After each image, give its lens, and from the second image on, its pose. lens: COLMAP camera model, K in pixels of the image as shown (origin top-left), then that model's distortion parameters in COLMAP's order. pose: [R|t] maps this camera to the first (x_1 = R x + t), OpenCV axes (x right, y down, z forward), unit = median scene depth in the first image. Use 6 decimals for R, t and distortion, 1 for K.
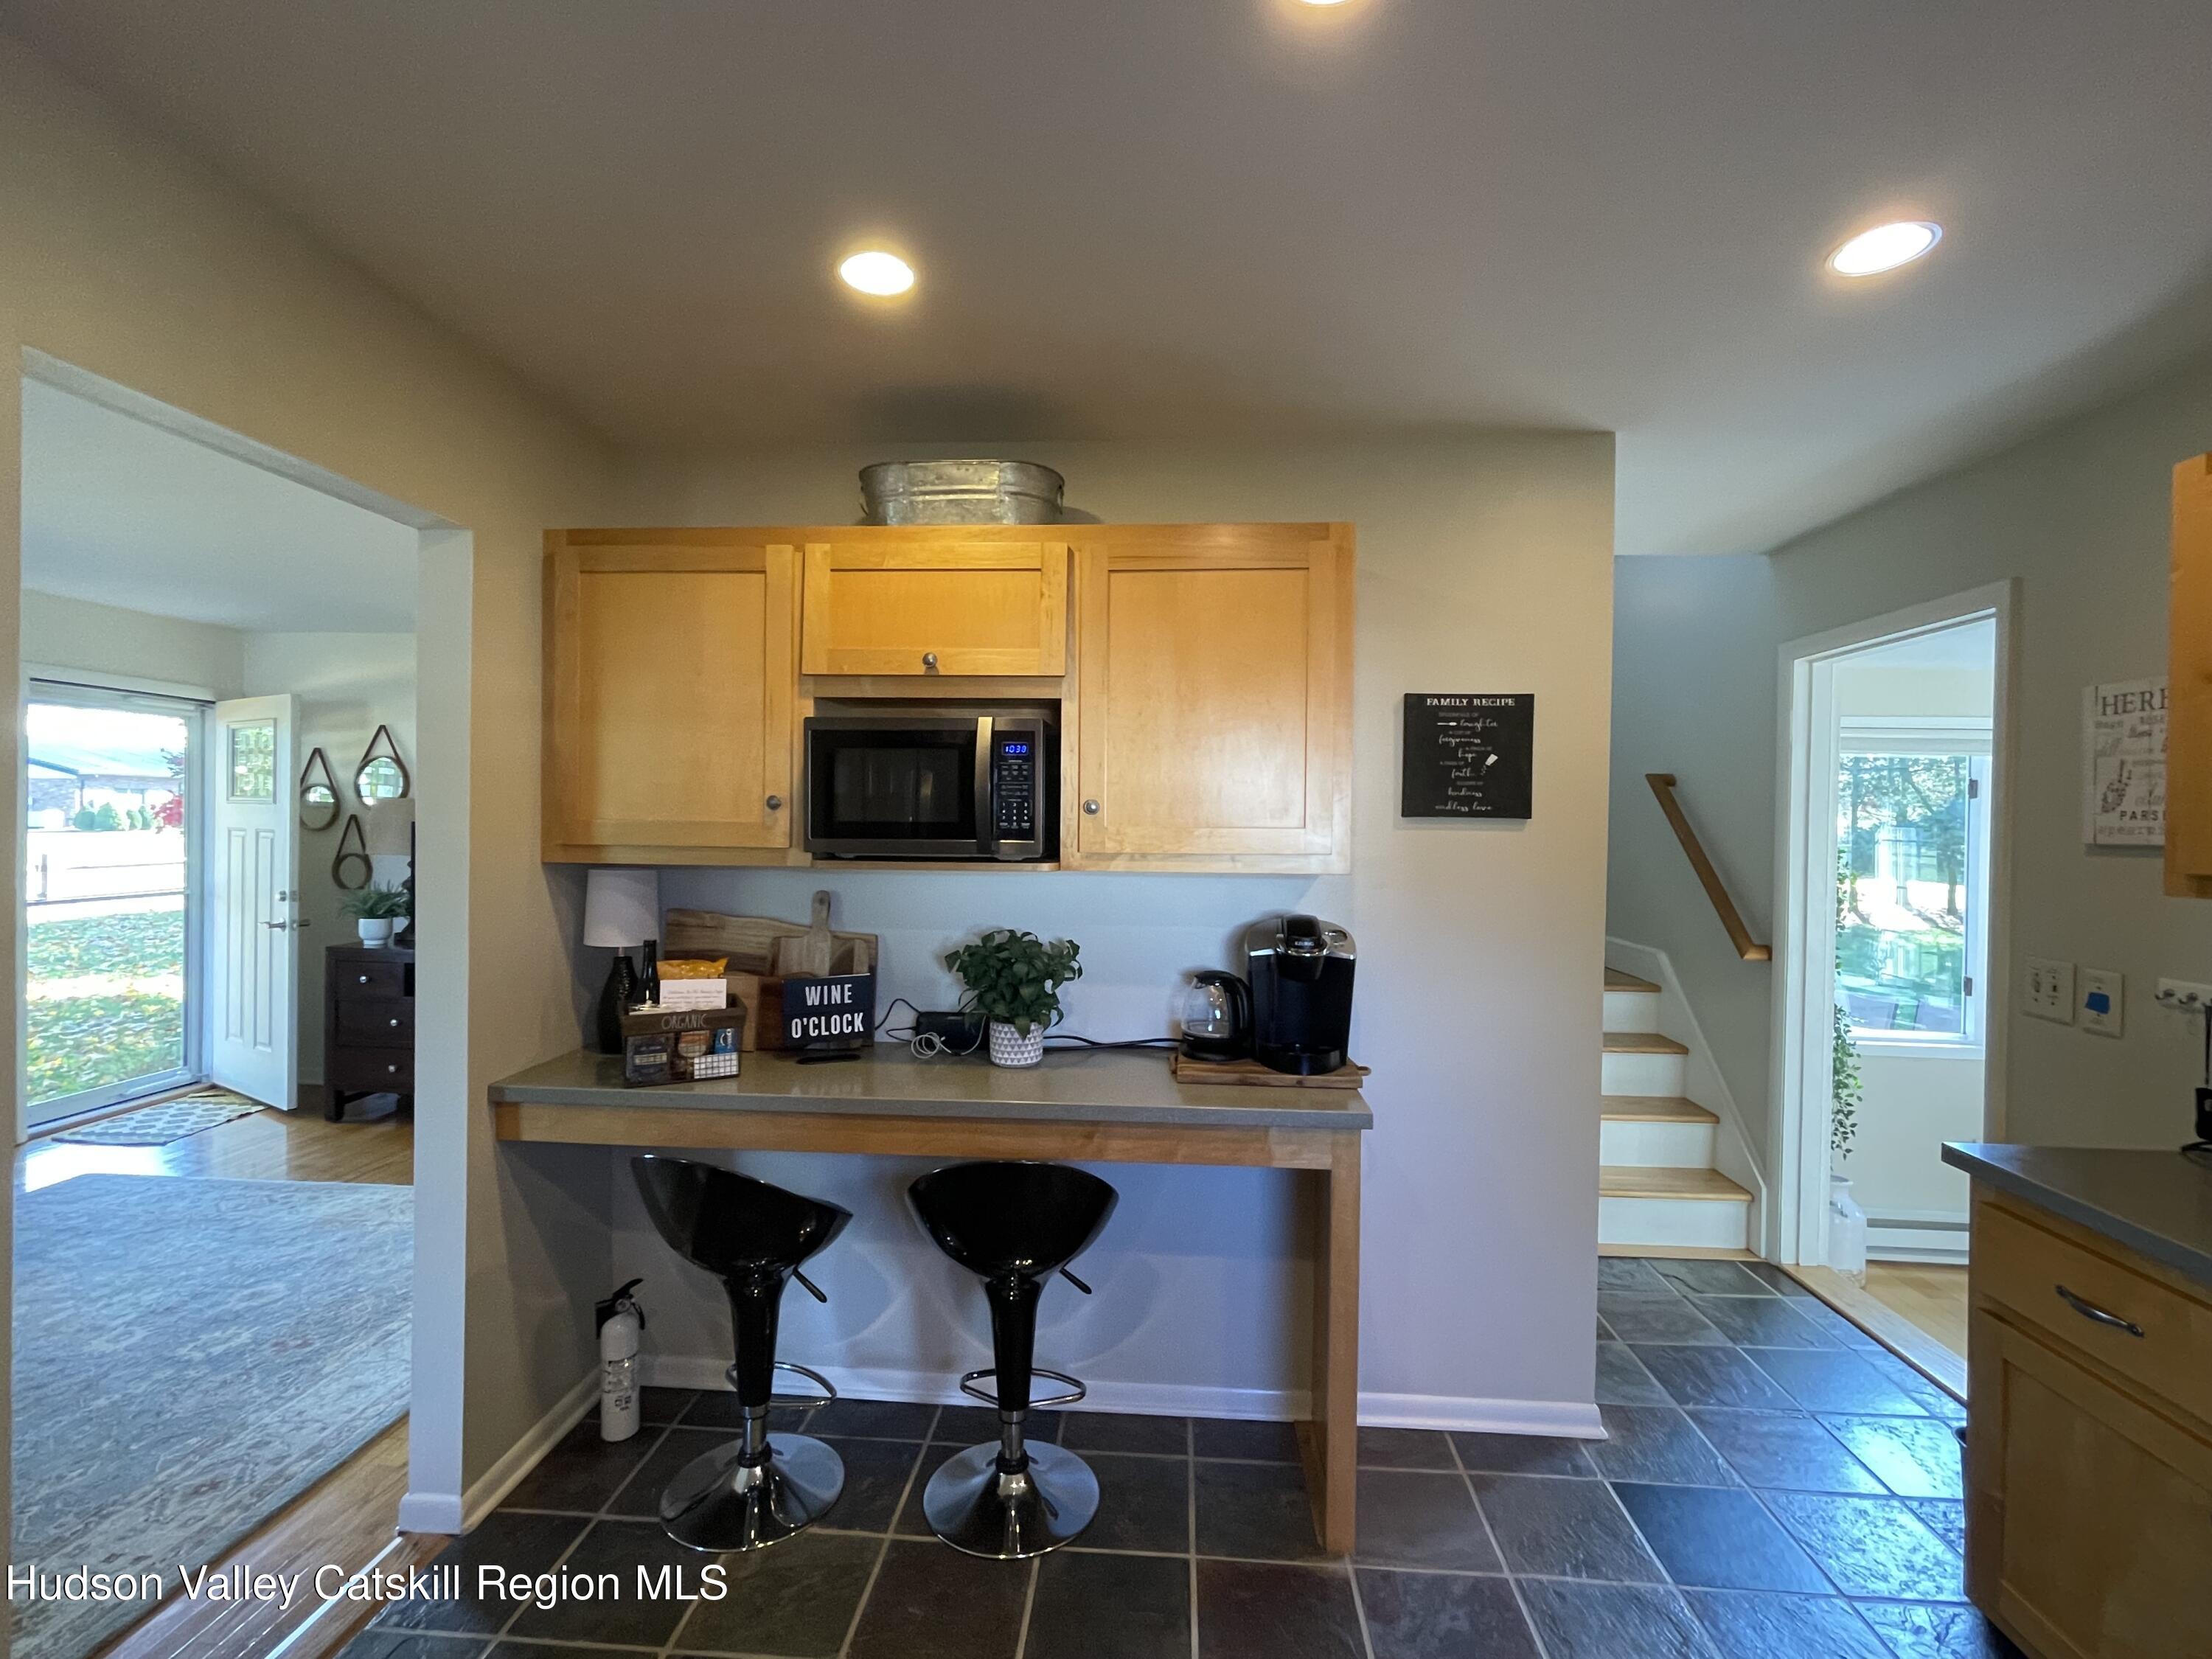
lens RADIAL K [[981.8, 0, 1115.8], [0, 981.8, 827.7], [0, 0, 1]] dist [-0.001654, 0.000493]
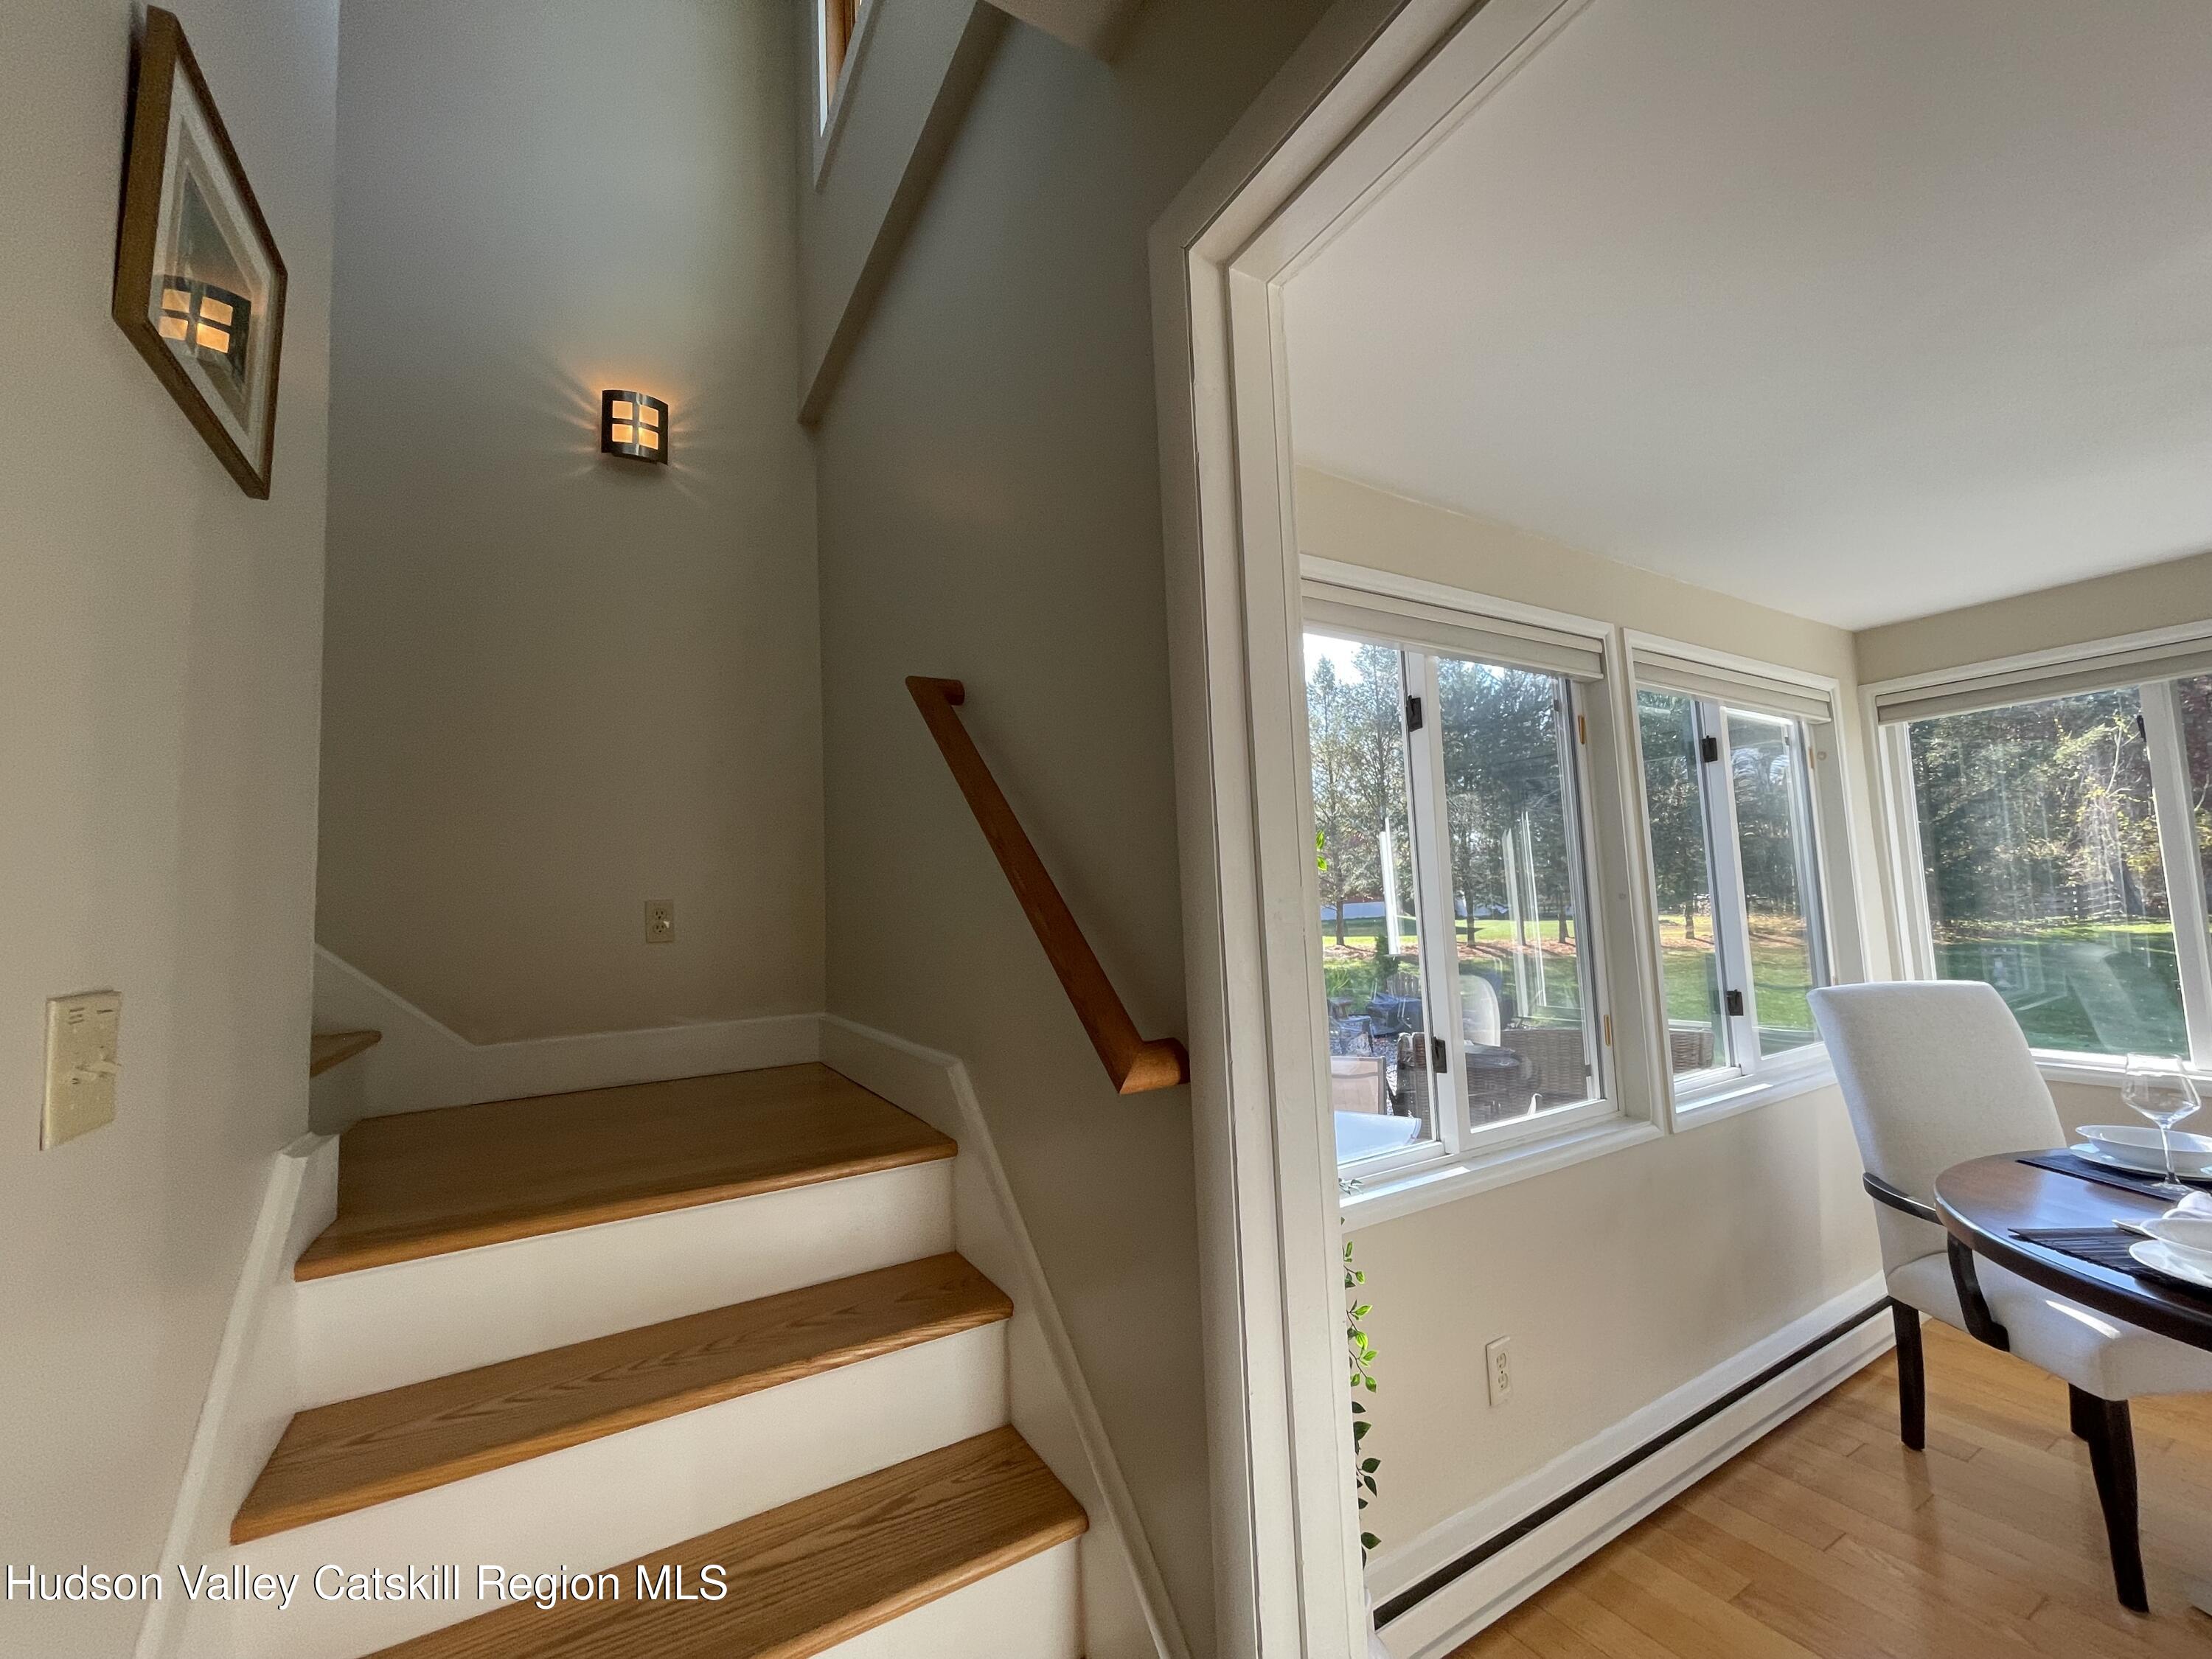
lens RADIAL K [[897.7, 0, 1108.3], [0, 897.7, 826.3], [0, 0, 1]] dist [-0.012541, 0.000115]
pose [[0.824686, 0.003235, 0.565581, 0.398215], [0.059008, 0.994034, -0.091727, 0.062542], [-0.562504, 0.109020, 0.819575, 0.637940]]
